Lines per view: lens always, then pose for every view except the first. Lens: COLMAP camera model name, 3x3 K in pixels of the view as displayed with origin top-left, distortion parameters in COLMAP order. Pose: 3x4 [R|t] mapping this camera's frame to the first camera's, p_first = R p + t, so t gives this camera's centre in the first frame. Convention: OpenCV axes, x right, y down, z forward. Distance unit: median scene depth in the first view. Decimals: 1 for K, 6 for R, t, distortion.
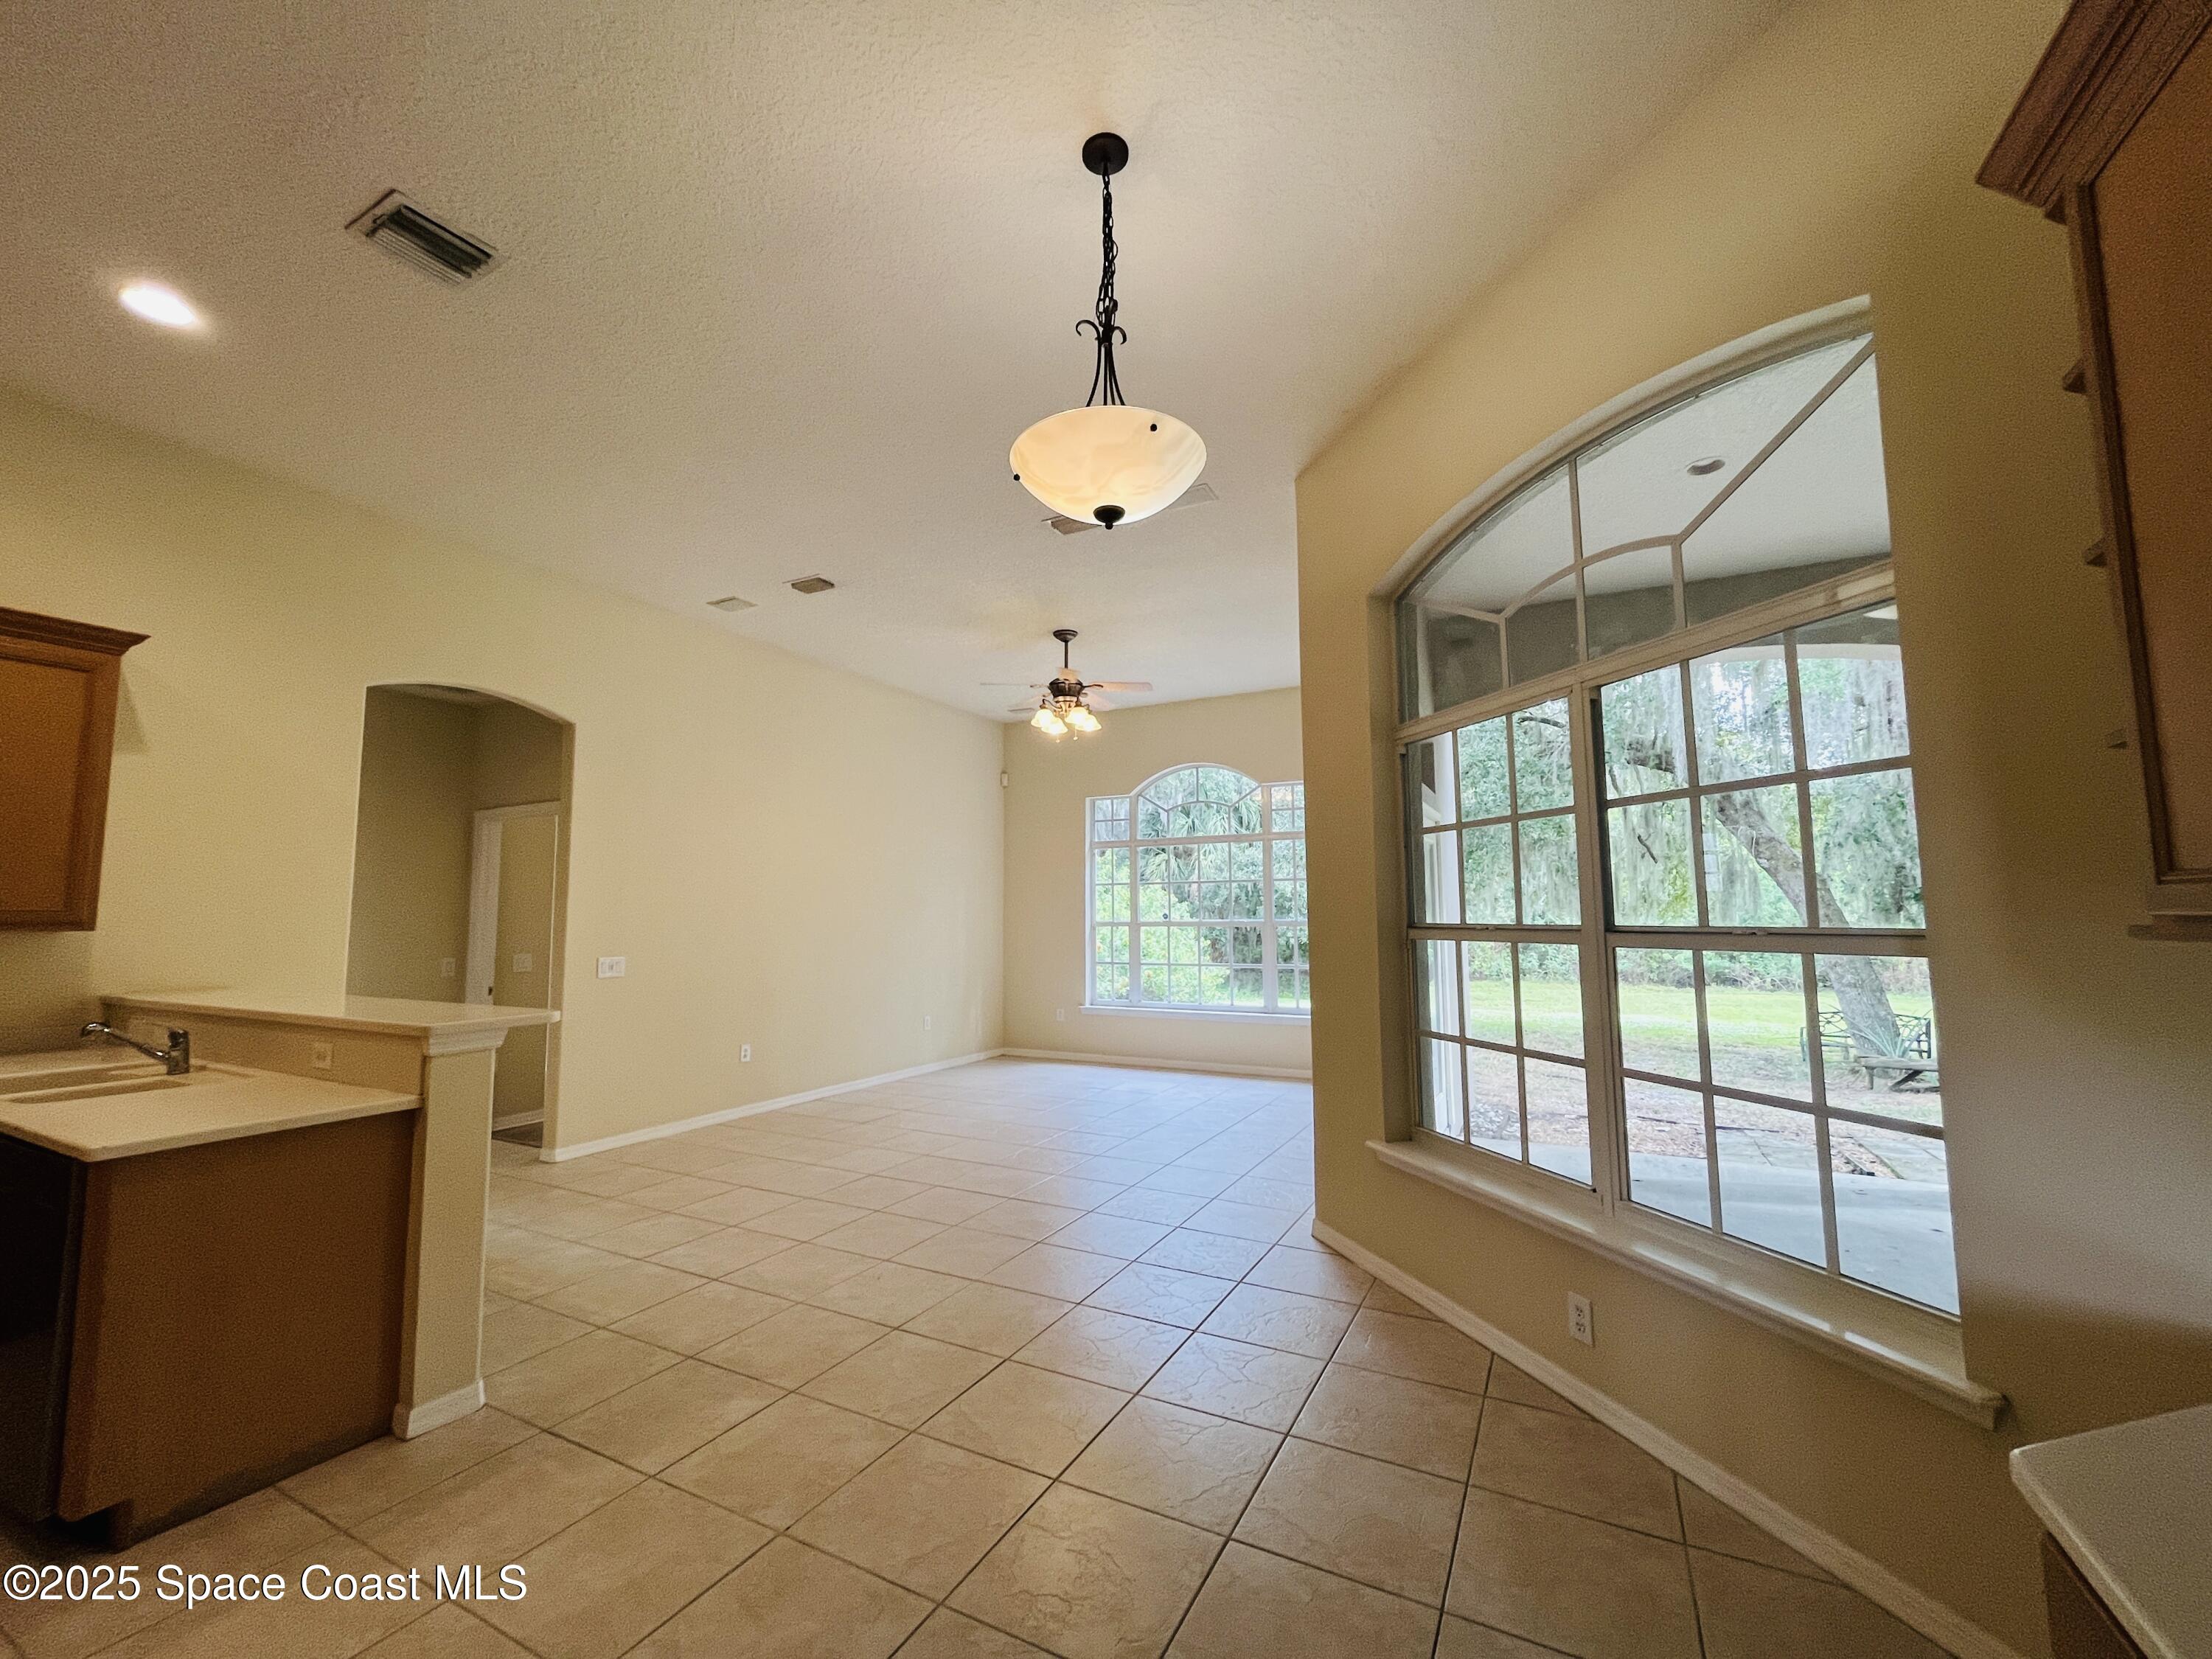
lens RADIAL K [[890.7, 0, 1105.5], [0, 890.7, 837.7], [0, 0, 1]] dist [0.001154, 0.000471]
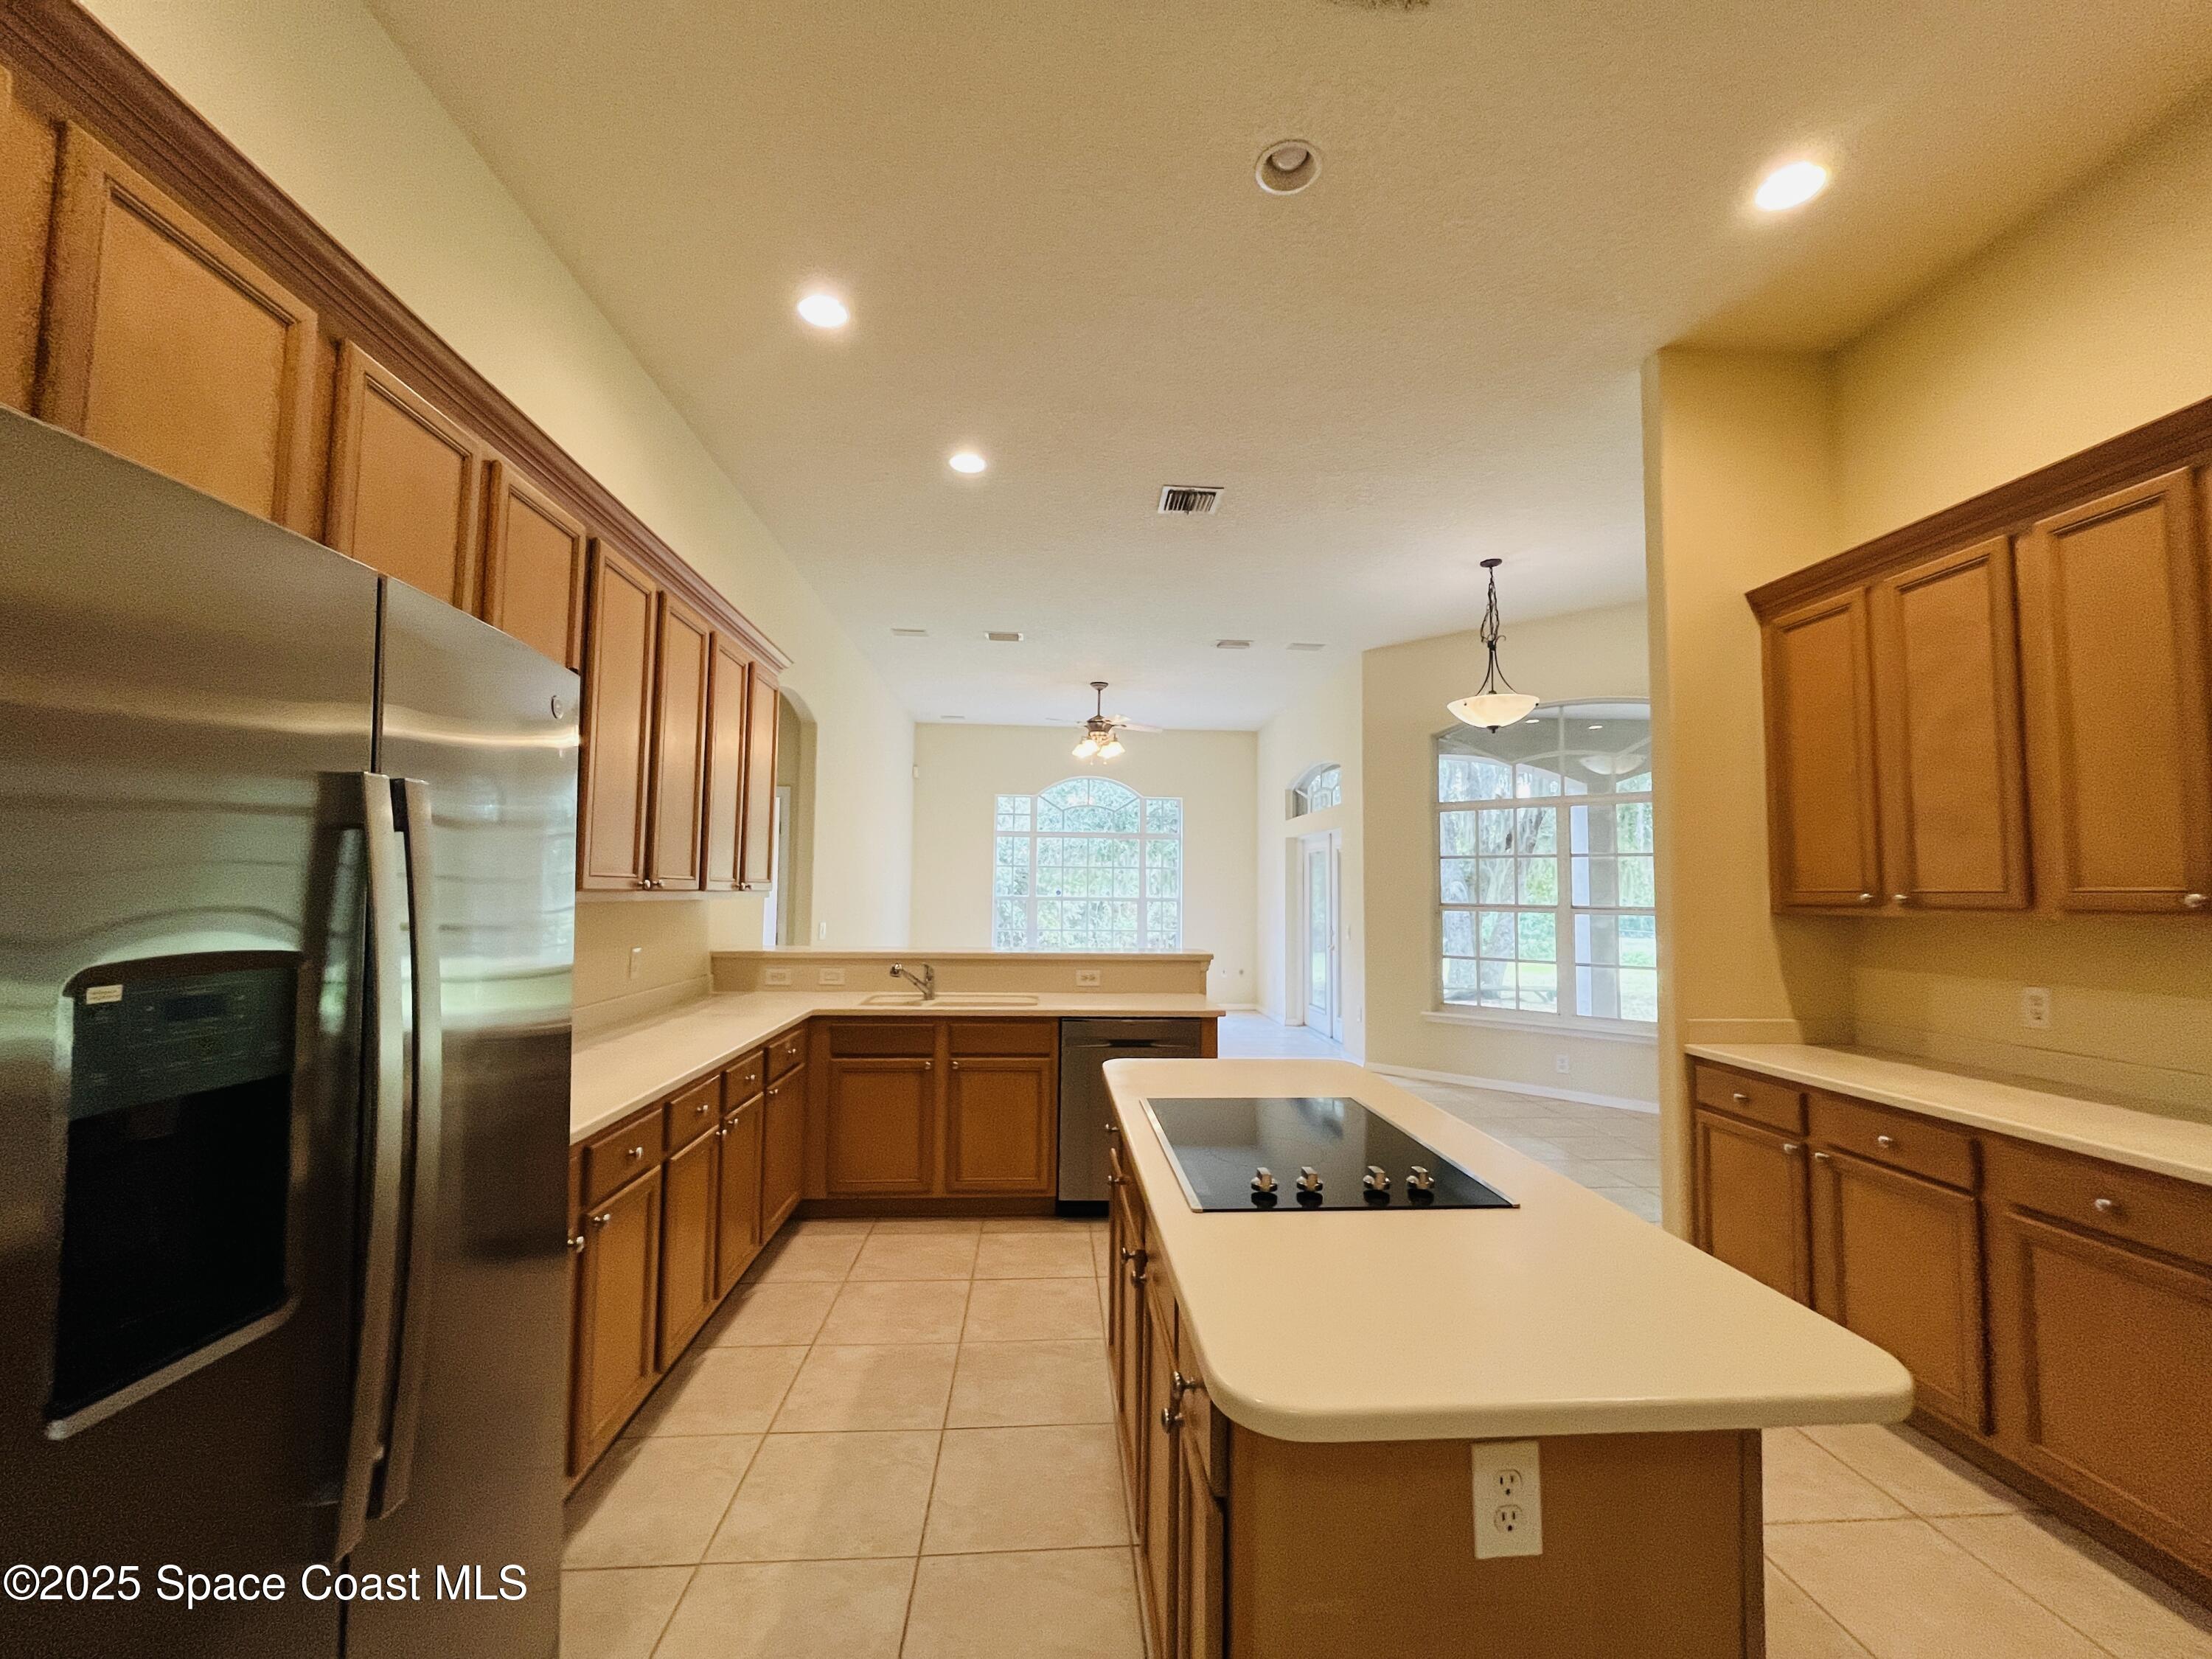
lens RADIAL K [[894.9, 0, 1106.0], [0, 894.9, 829.5], [0, 0, 1]] dist [0.000255, 0.000068]
pose [[0.852050, 0.054261, 0.520640, -0.735540], [-0.064452, 0.997920, 0.001477, -0.012384], [-0.519477, -0.034814, 0.853775, -0.169893]]
